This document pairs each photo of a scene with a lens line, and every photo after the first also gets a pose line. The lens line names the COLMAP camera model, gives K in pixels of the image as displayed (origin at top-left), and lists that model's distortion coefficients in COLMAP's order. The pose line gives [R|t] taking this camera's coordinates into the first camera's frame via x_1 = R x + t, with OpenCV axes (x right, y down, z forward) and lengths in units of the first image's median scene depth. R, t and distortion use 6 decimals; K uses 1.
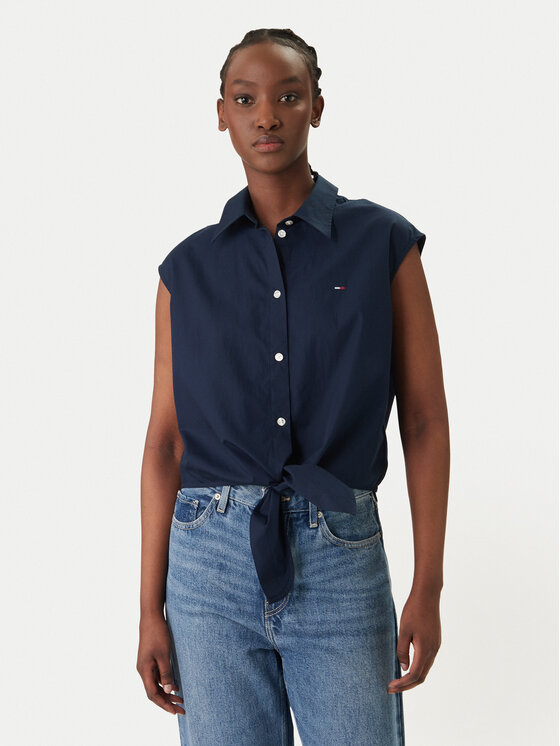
lens RADIAL K [[1050.9, 0, 280.0], [0, 1050.9, 373.0], [0, 0, 1]] dist [-0.420581, 3.915852]
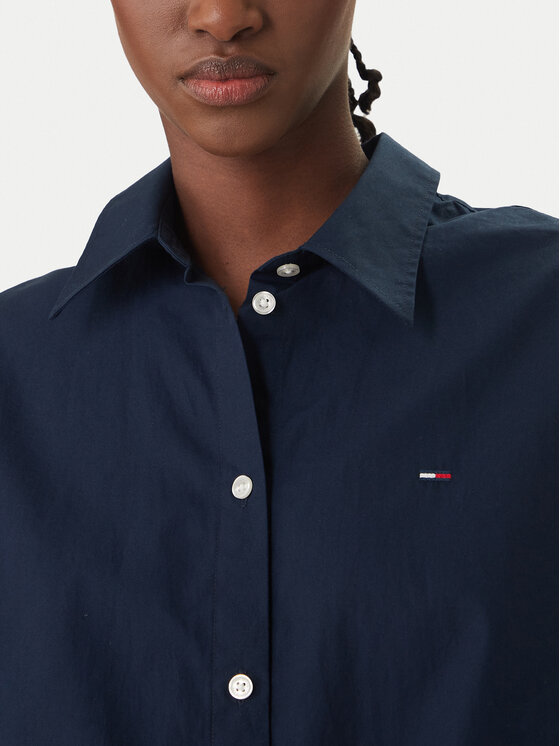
lens RADIAL K [[1934.8, 0, 280.0], [0, 1934.8, 373.0], [0, 0, 1]] dist [-0.007452, -0.121775]
pose [[0.998778, 0.041727, 0.026485, -0.008610], [-0.038922, 0.994344, -0.098823, -0.051398], [-0.030459, 0.097671, 0.994753, 0.396088]]
